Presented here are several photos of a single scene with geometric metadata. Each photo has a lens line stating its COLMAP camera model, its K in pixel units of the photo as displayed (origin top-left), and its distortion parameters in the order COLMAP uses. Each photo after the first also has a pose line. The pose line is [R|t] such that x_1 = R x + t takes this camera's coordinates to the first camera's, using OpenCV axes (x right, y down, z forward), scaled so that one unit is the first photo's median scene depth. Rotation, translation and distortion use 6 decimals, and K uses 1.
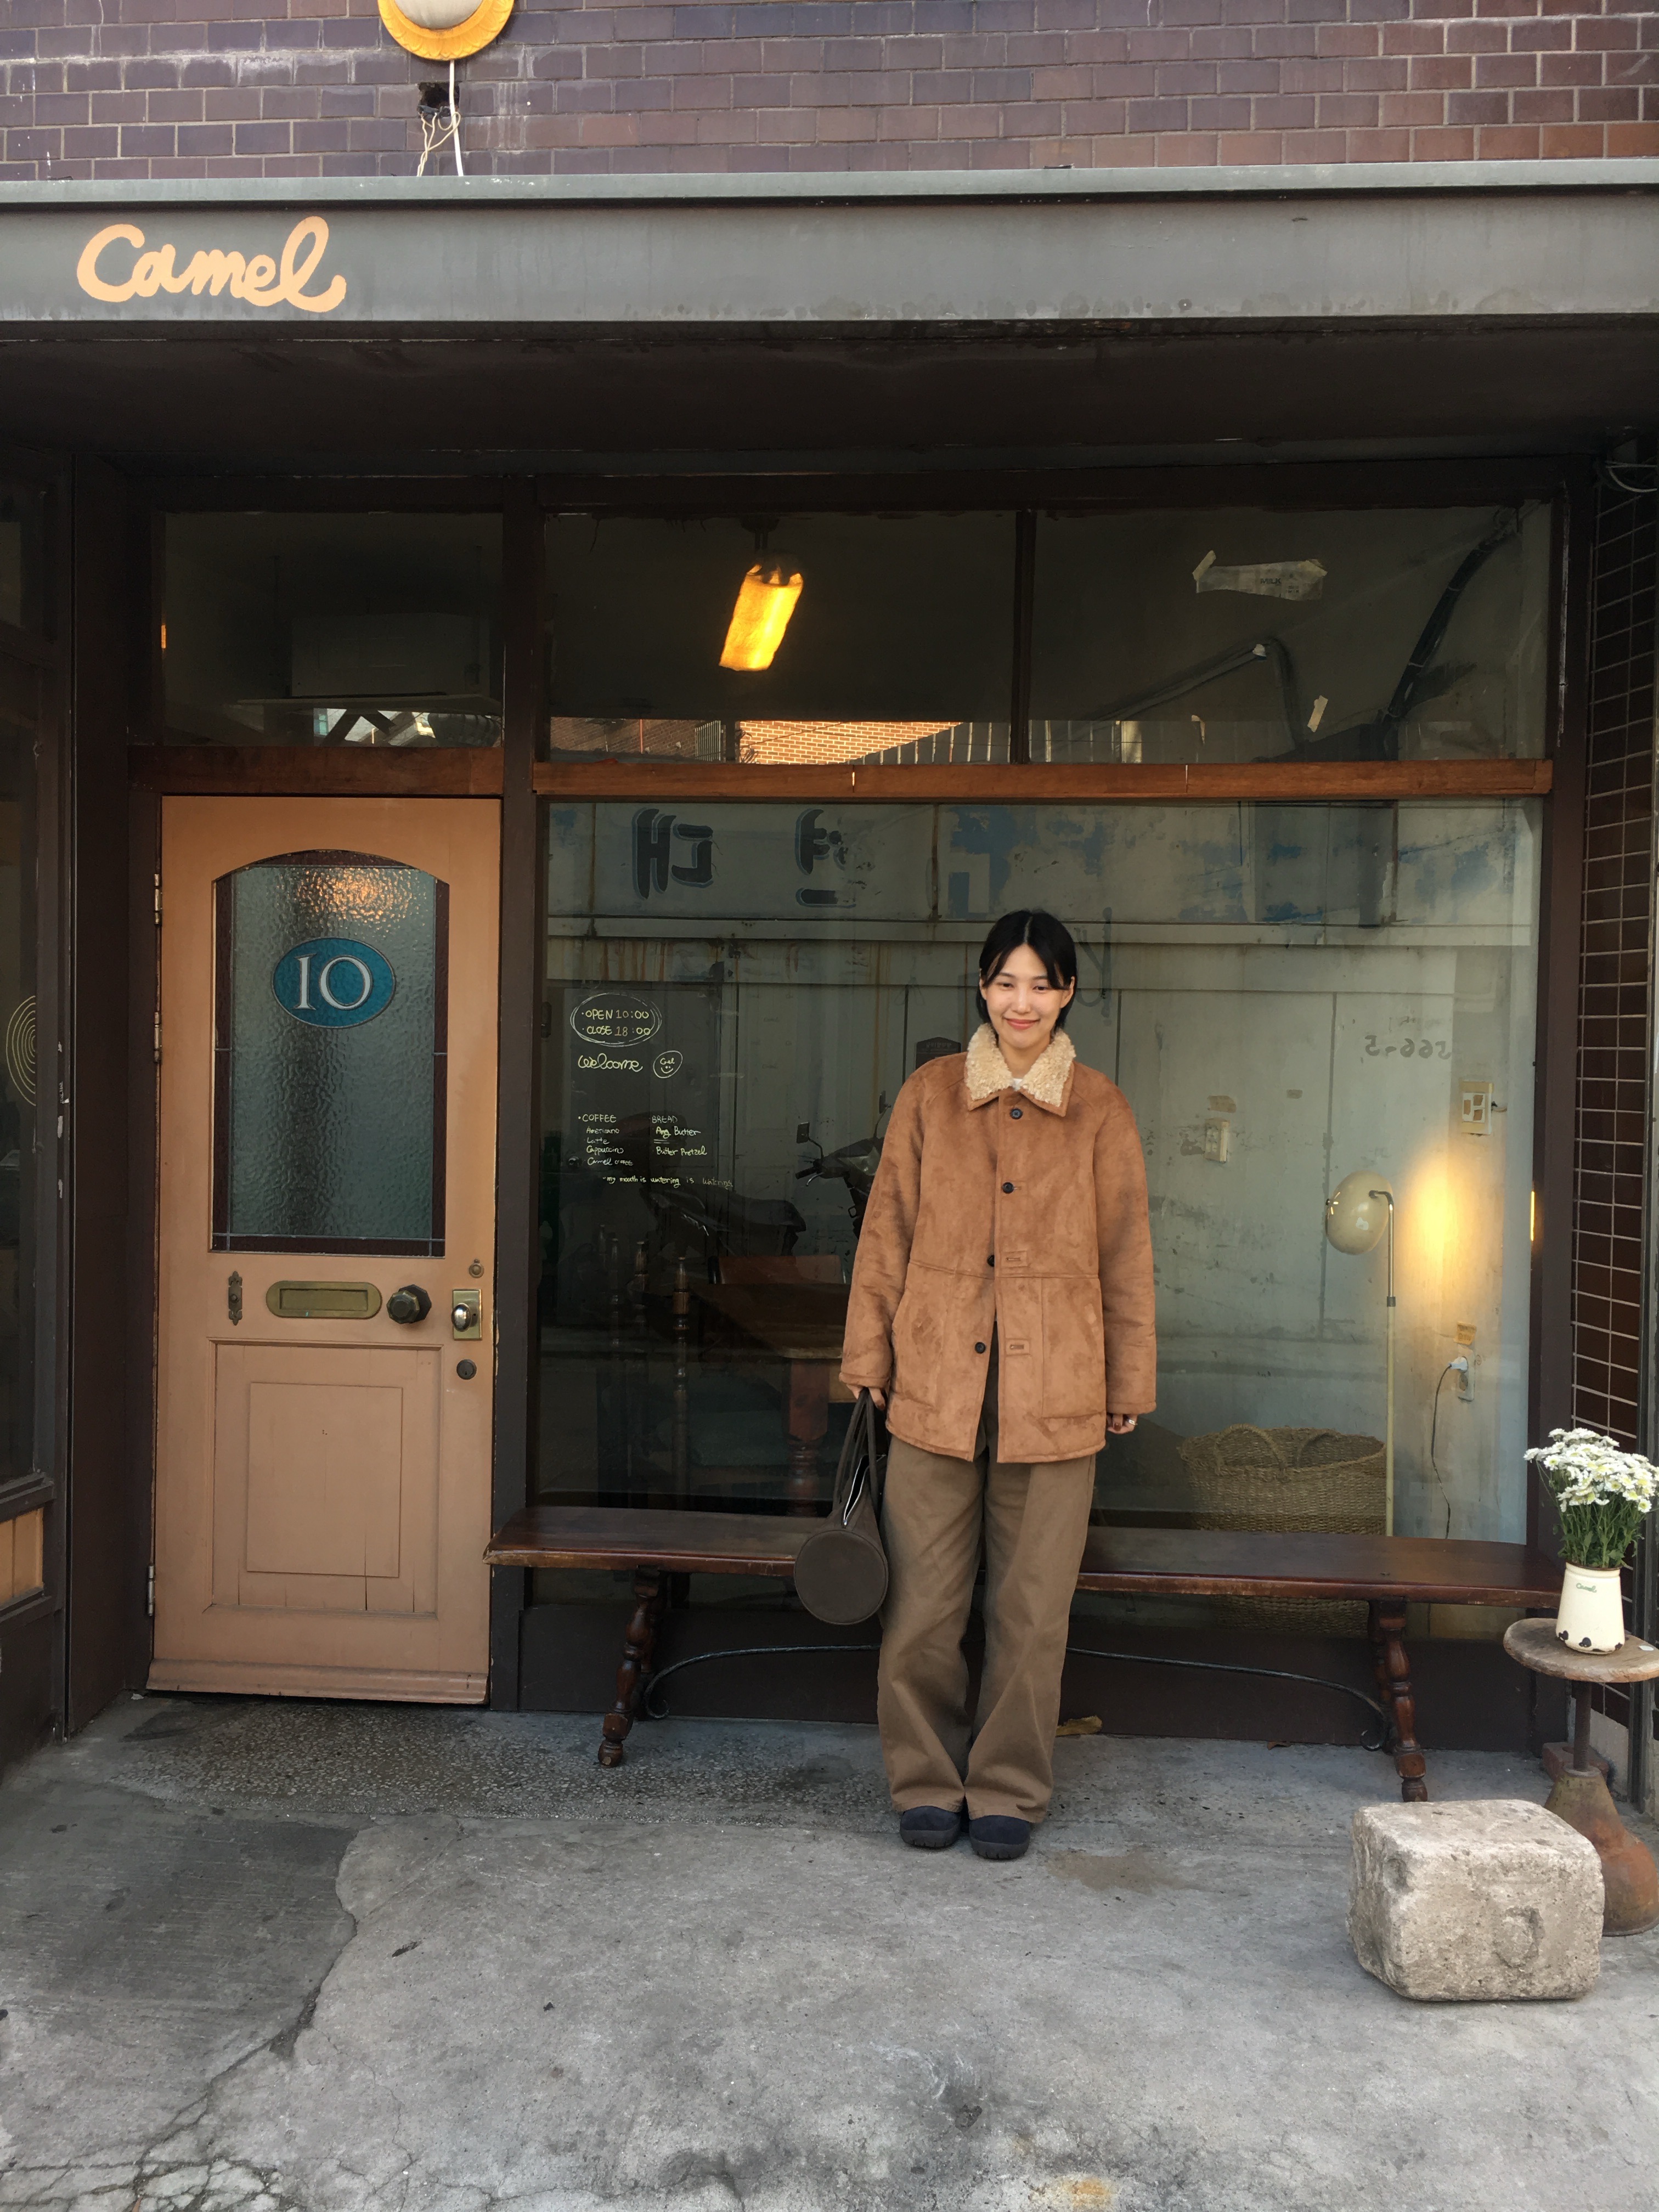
lens RADIAL K [[2498.7, 0, 842.4], [0, 2498.7, 1029.3], [0, 0, 1]] dist [0.032695, -0.006154]
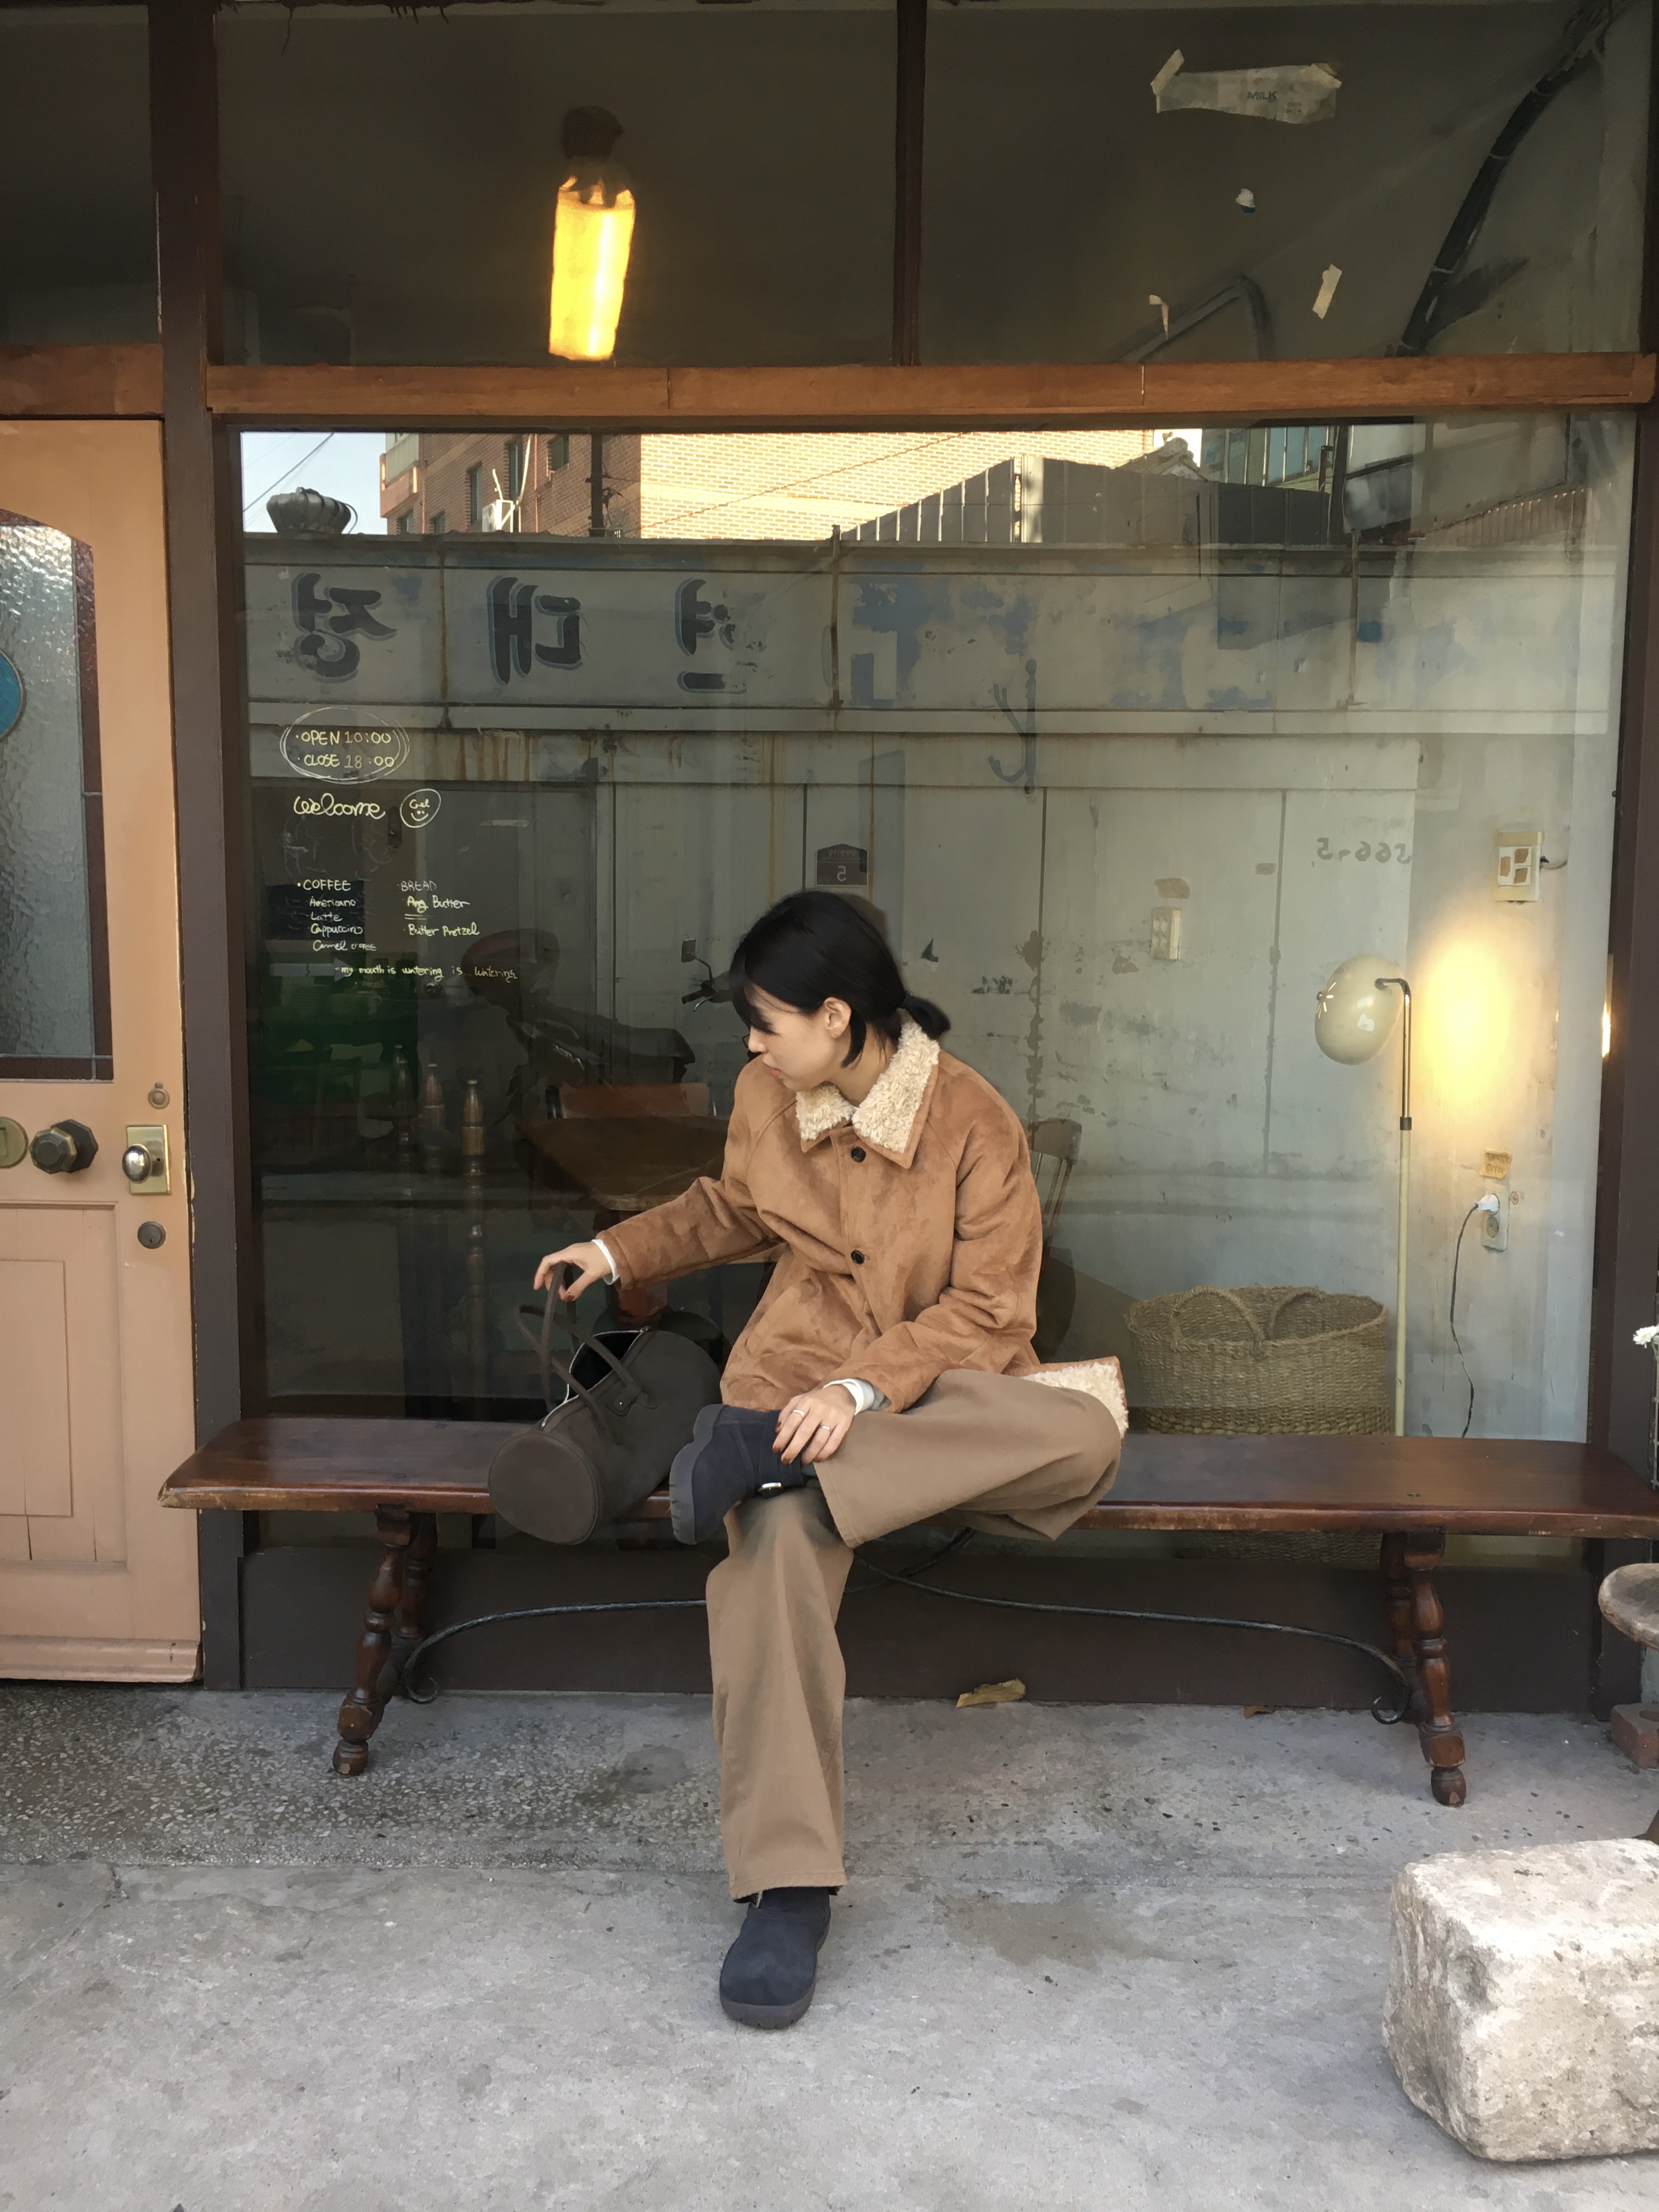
lens RADIAL K [[2123.4, 0, 976.7], [0, 2123.4, 1175.3], [0, 0, 1]] dist [0.087677, -0.160331]
pose [[0.996821, -0.015532, 0.078146, 0.041591], [0.005926, 0.992550, 0.121693, 0.047155], [-0.079454, -0.120843, 0.989487, 0.388449]]
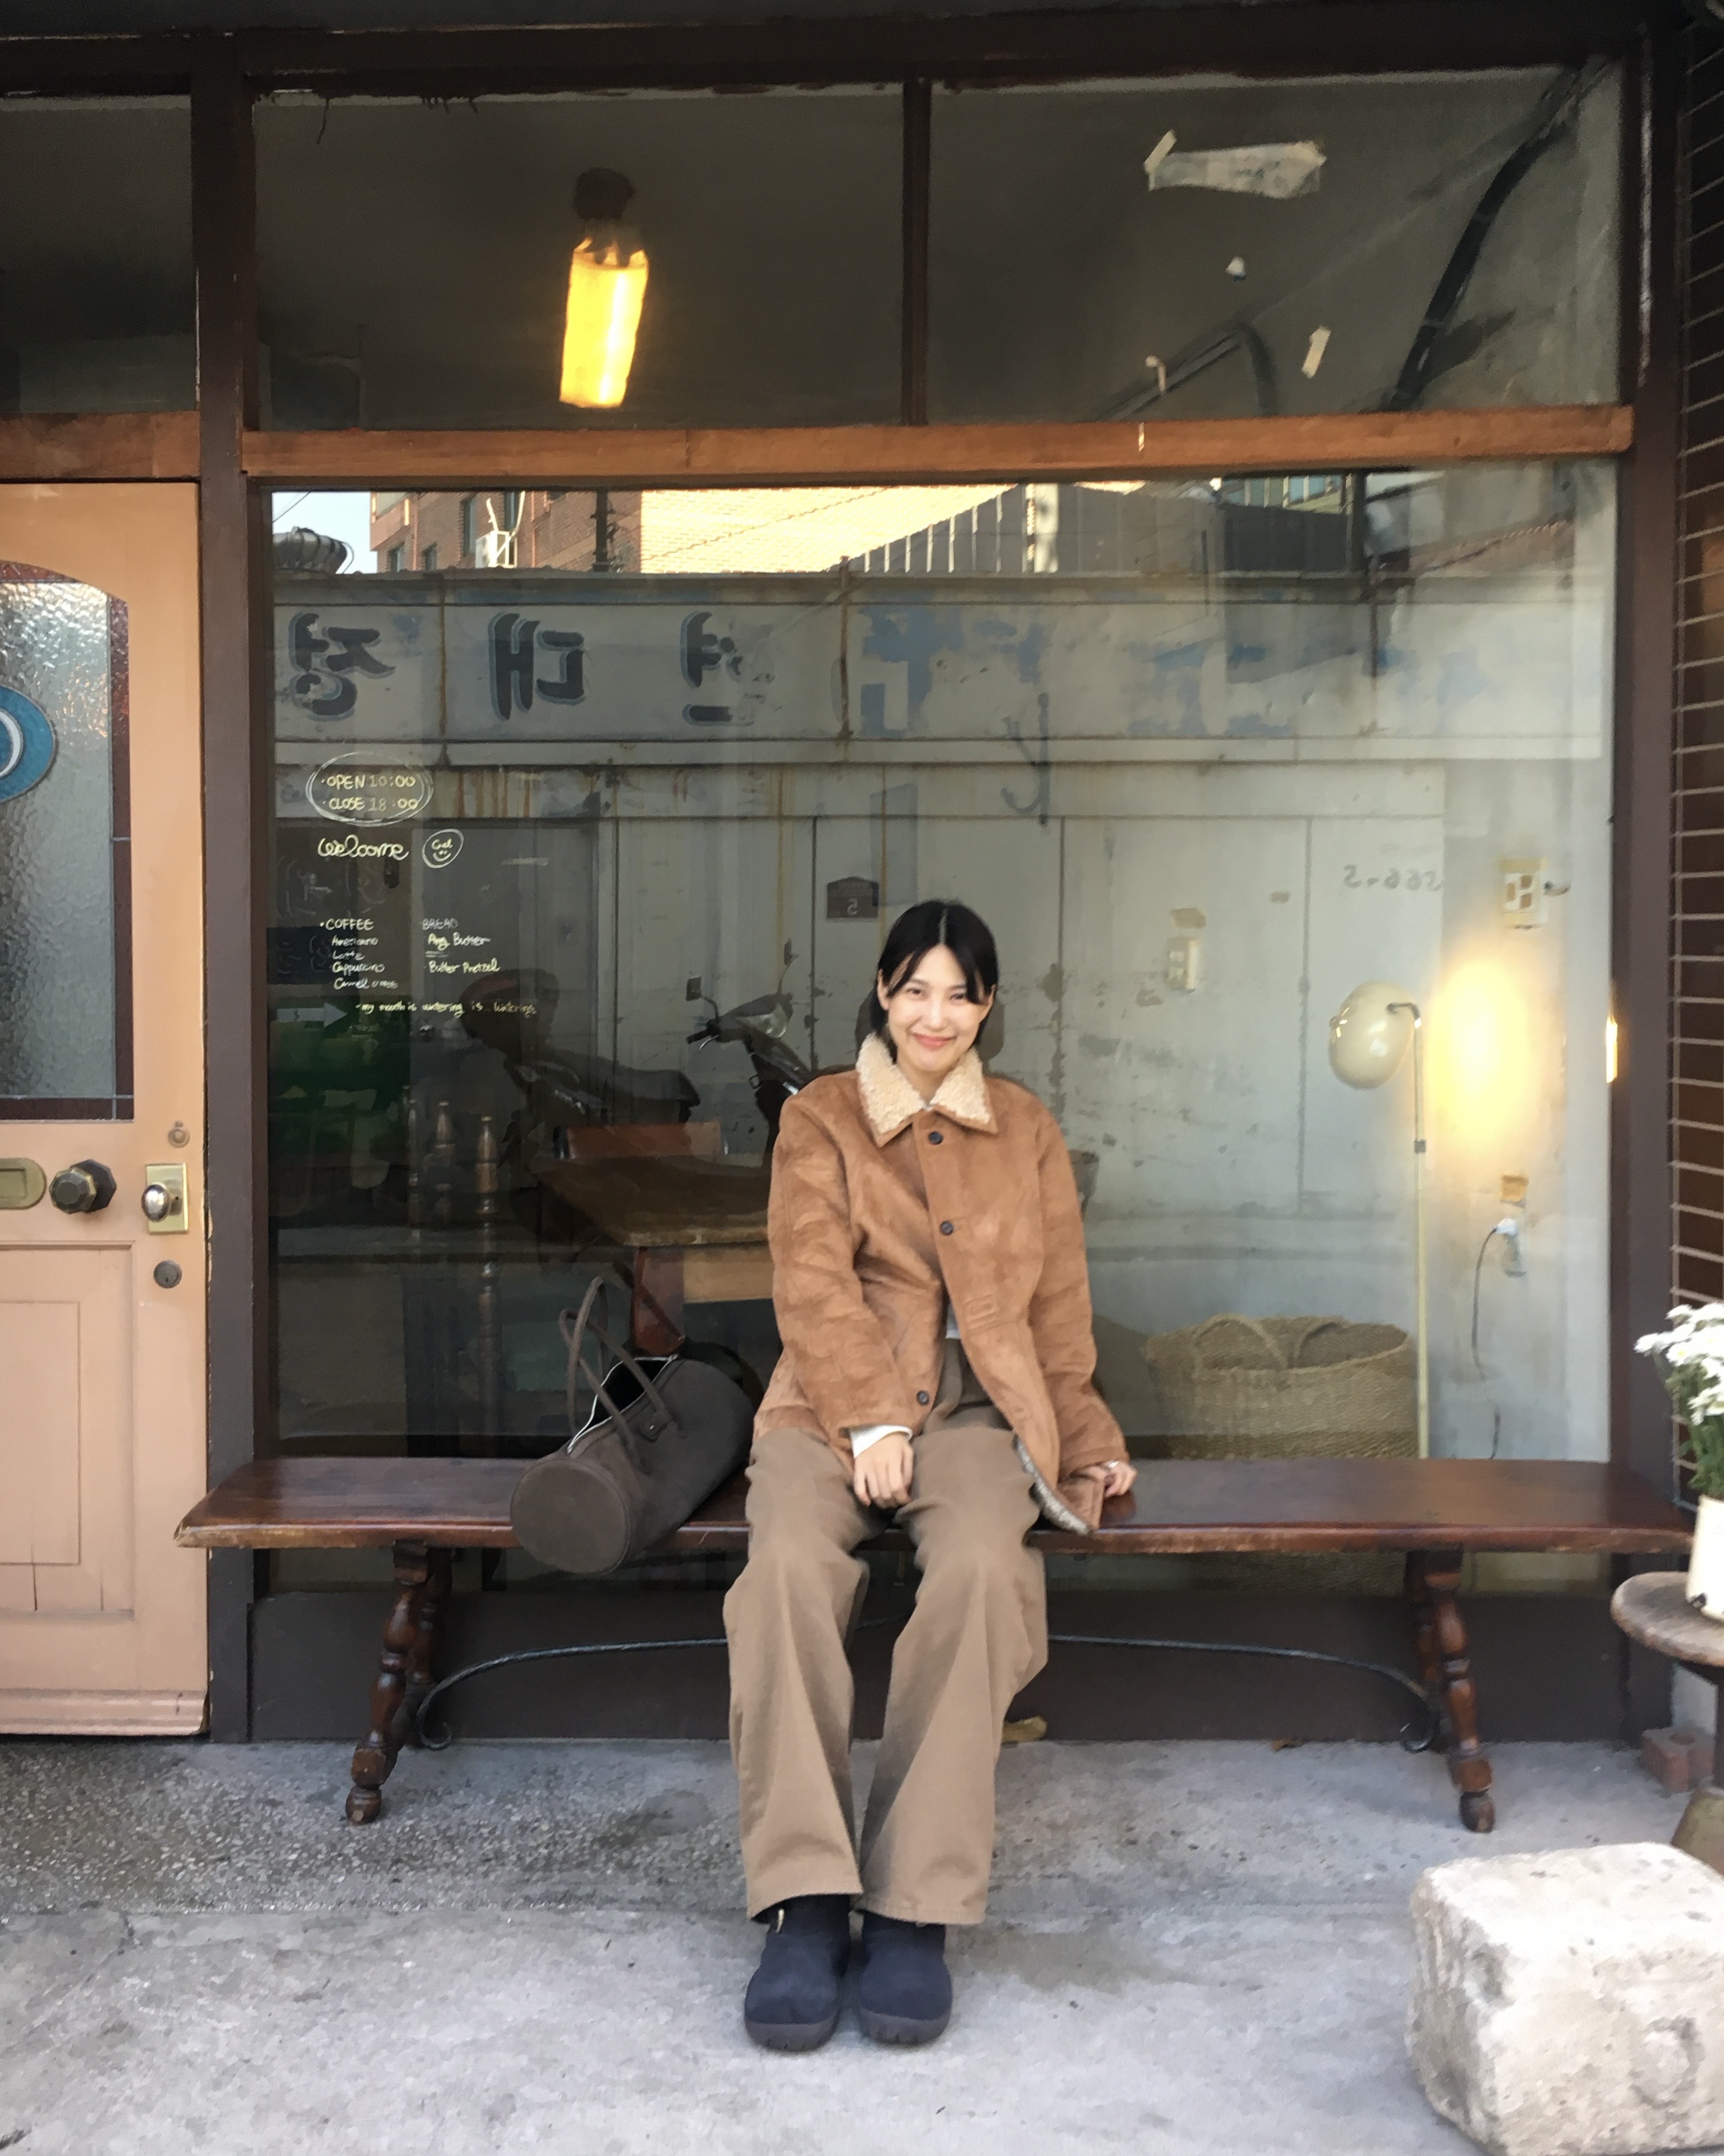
lens RADIAL K [[2354.0, 0, 1010.2], [0, 2354.0, 1011.5], [0, 0, 1]] dist [0.075800, -0.125585]
pose [[0.996199, -0.020816, 0.084579, 0.037675], [0.018724, 0.999501, 0.025453, 0.049639], [-0.085066, -0.023773, 0.996092, 0.313593]]
